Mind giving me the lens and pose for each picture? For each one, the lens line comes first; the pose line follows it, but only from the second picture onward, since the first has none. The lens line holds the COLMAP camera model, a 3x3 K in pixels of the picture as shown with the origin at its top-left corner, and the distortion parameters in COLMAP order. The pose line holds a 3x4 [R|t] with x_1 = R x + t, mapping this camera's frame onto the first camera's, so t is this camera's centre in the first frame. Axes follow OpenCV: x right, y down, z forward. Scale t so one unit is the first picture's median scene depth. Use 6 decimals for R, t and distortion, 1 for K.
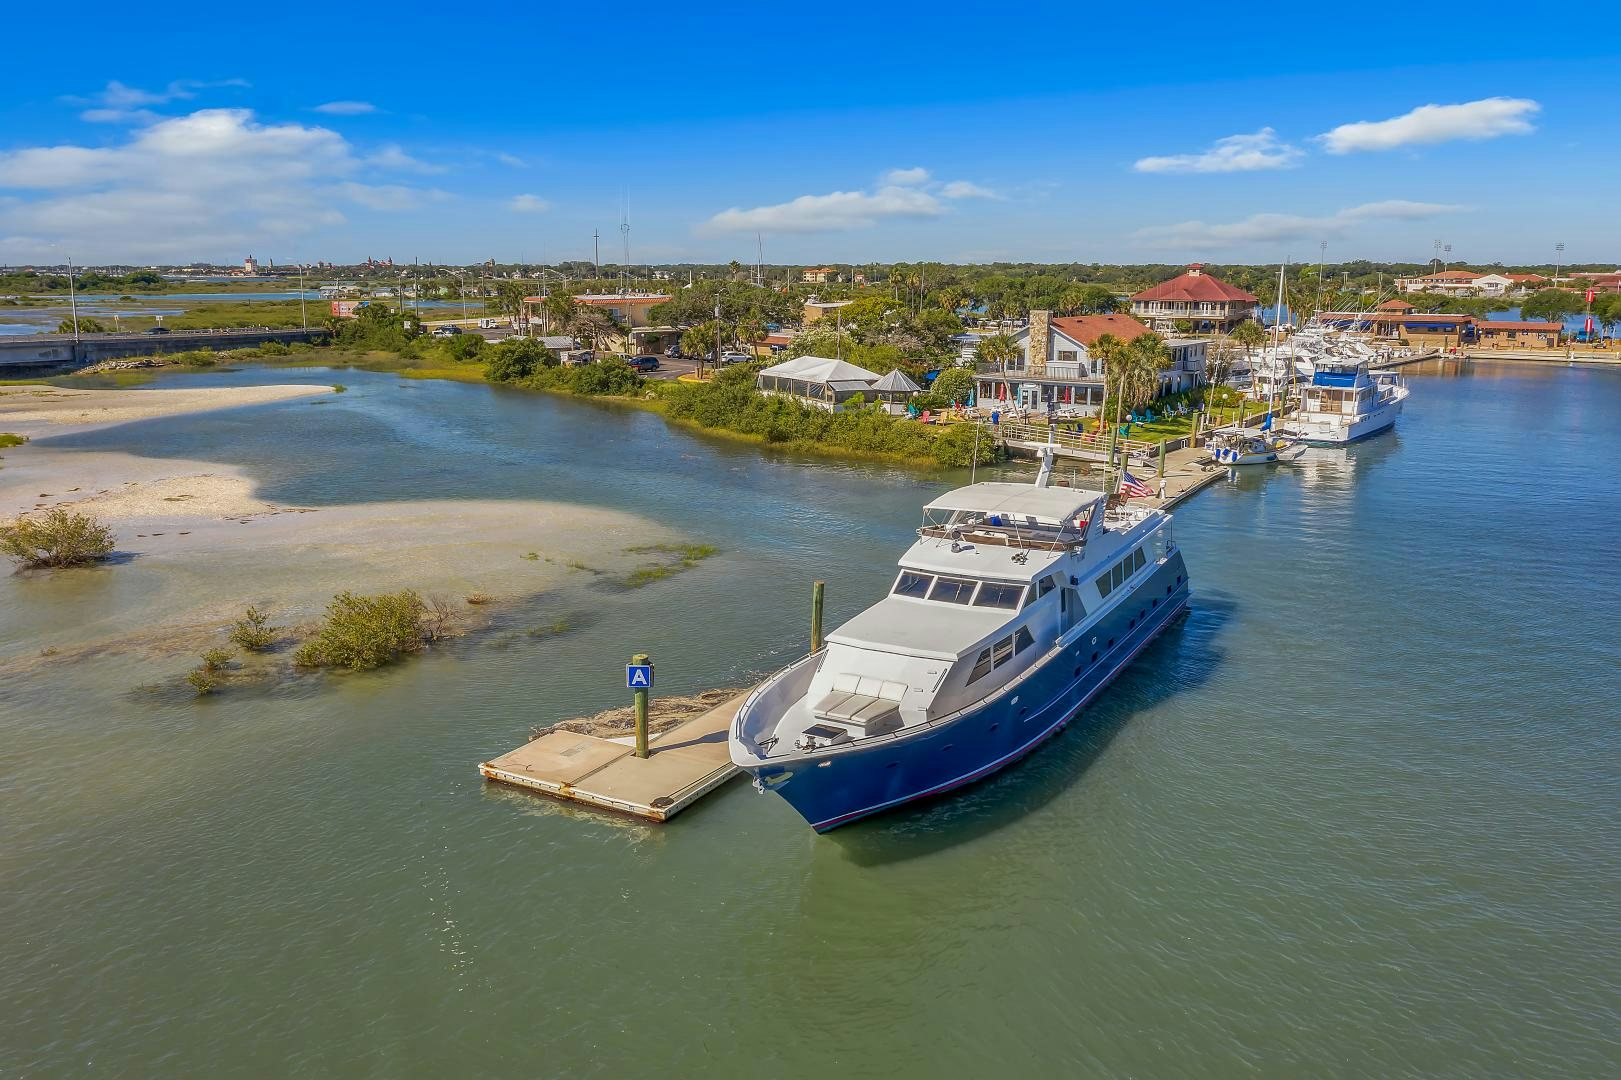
lens RADIAL K [[1300.8, 0, 815.0], [0, 1300.8, 537.9], [0, 0, 1]] dist [0.014173, 0.000951]
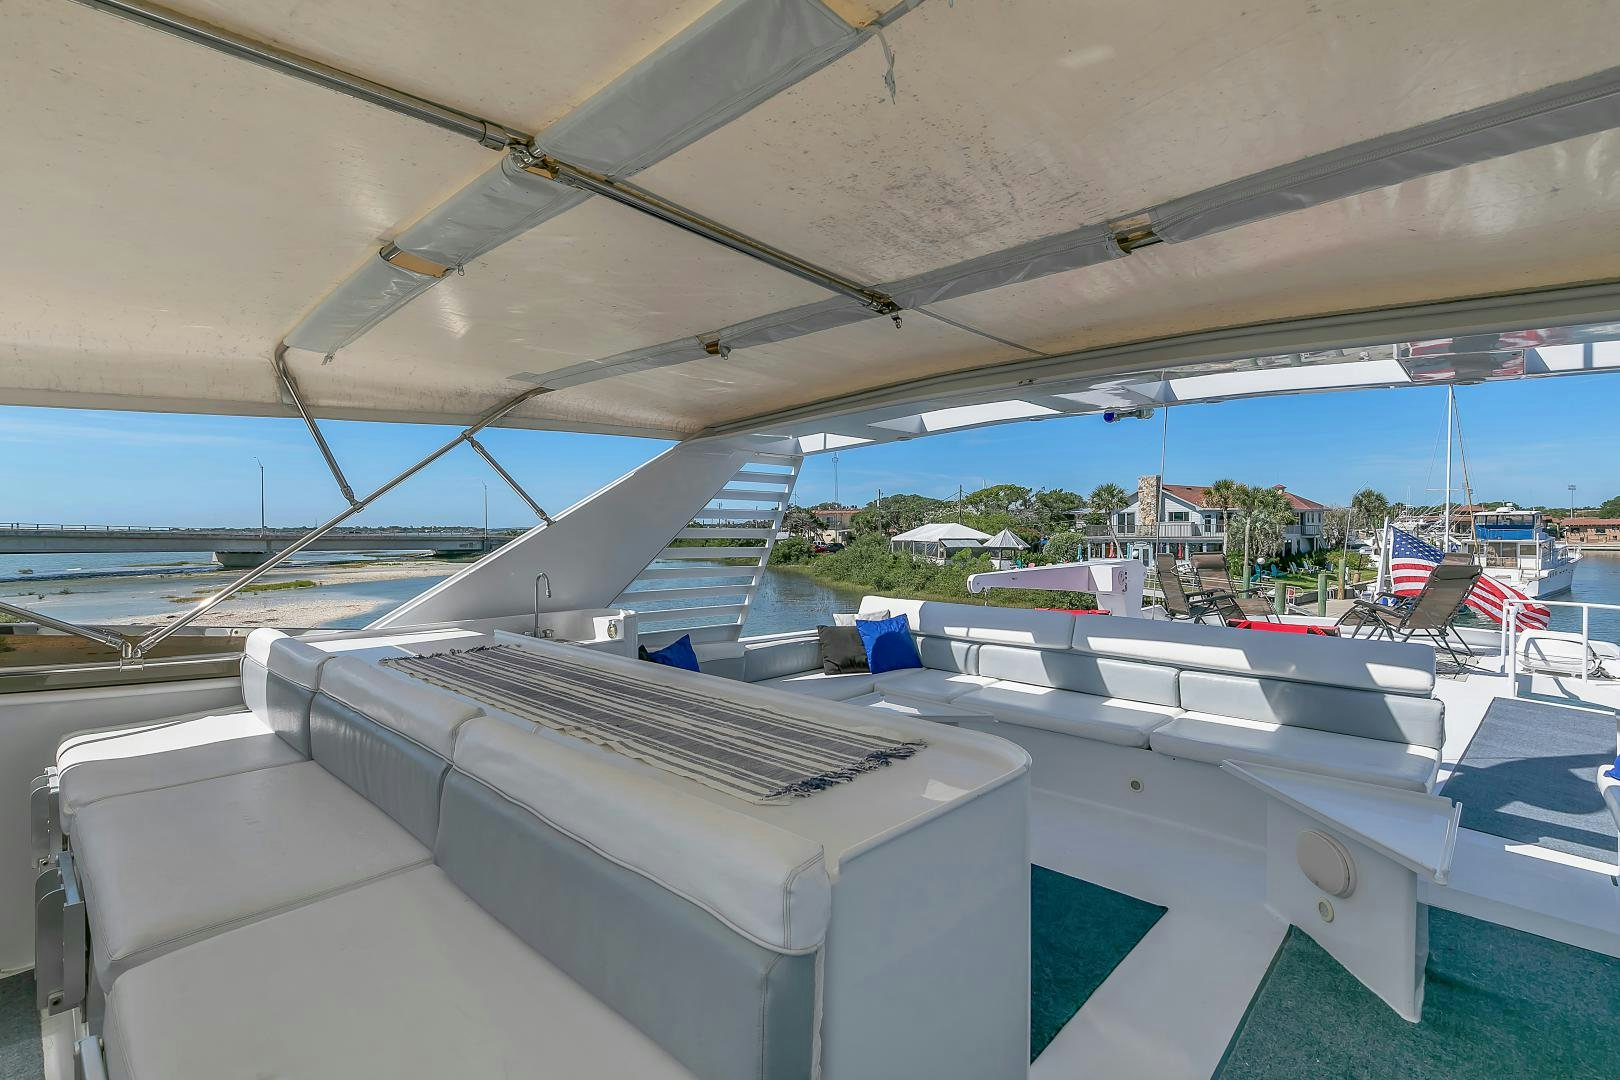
lens RADIAL K [[740.1, 0, 810.0], [0, 740.1, 540.0], [0, 0, 1]] dist [0.001073, 0.000069]
pose [[0.964976, -0.007622, -0.262226, 0.066246], [-0.041451, 0.982591, -0.181097, -0.002657], [0.259041, 0.185623, 0.947862, 0.375209]]
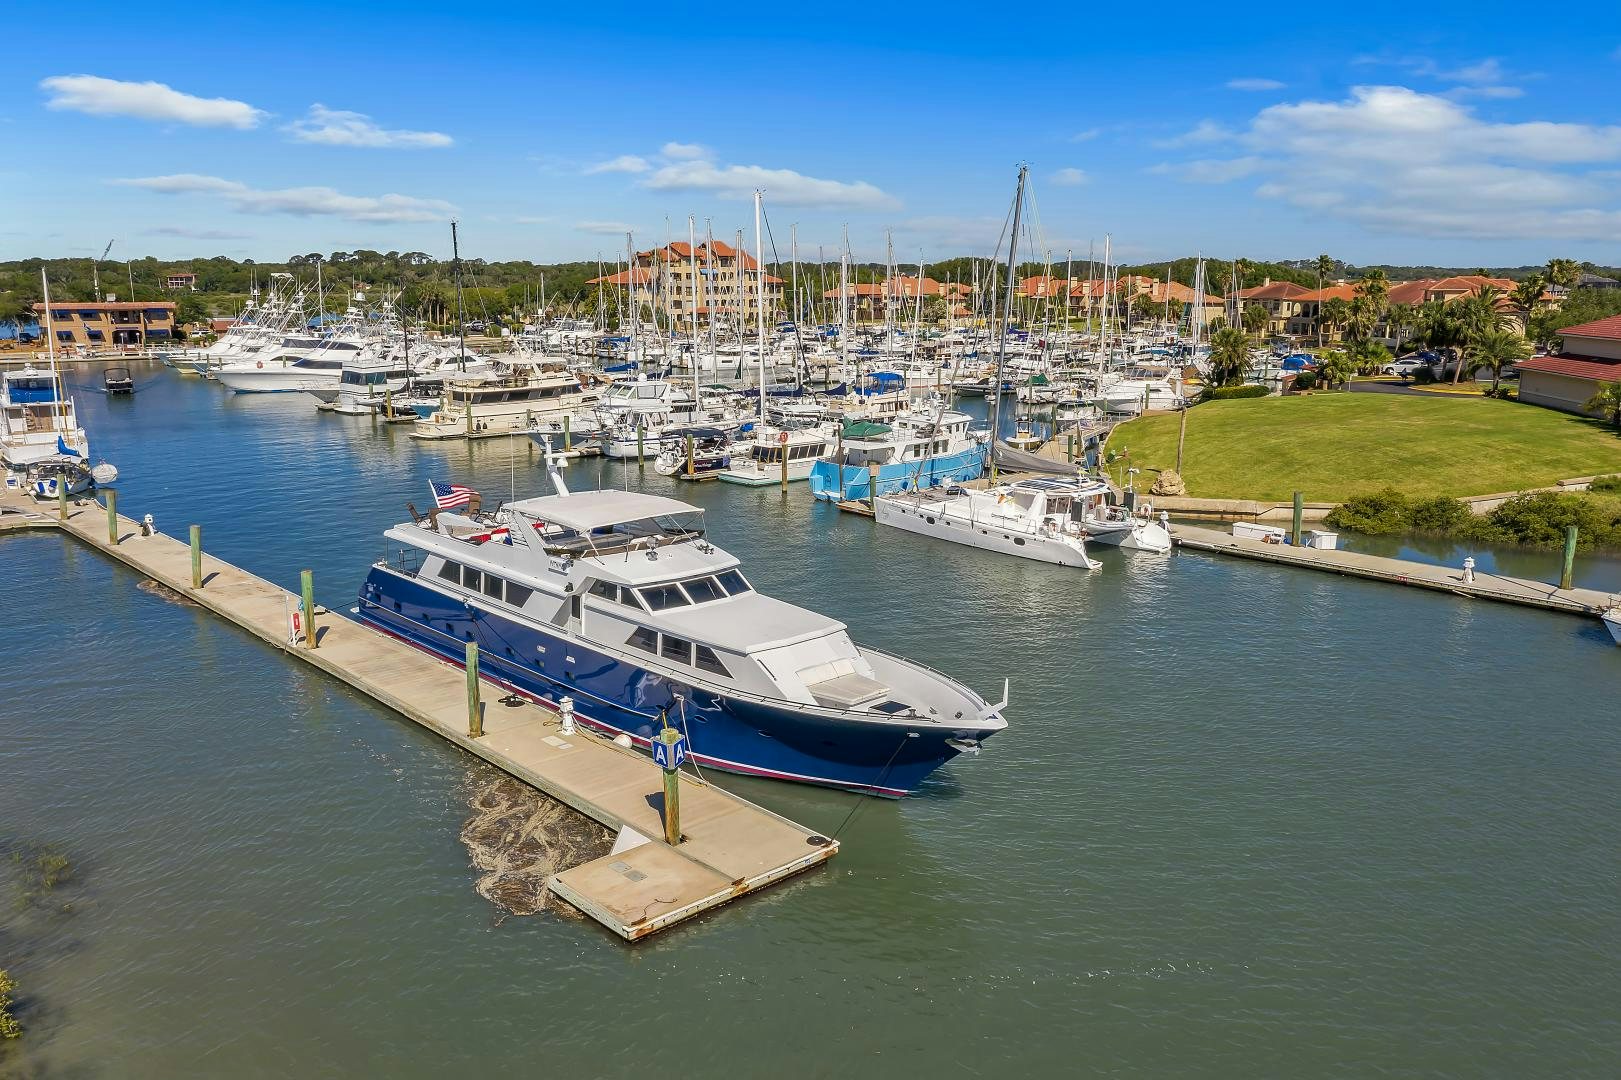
lens RADIAL K [[1300.8, 0, 815.0], [0, 1300.8, 537.9], [0, 0, 1]] dist [0.014173, 0.000951]
pose [[0.305845, -0.196130, 0.931661, -0.292962], [0.194443, 0.970794, 0.140536, -0.045340], [-0.932014, 0.138173, 0.335049, 0.196319]]
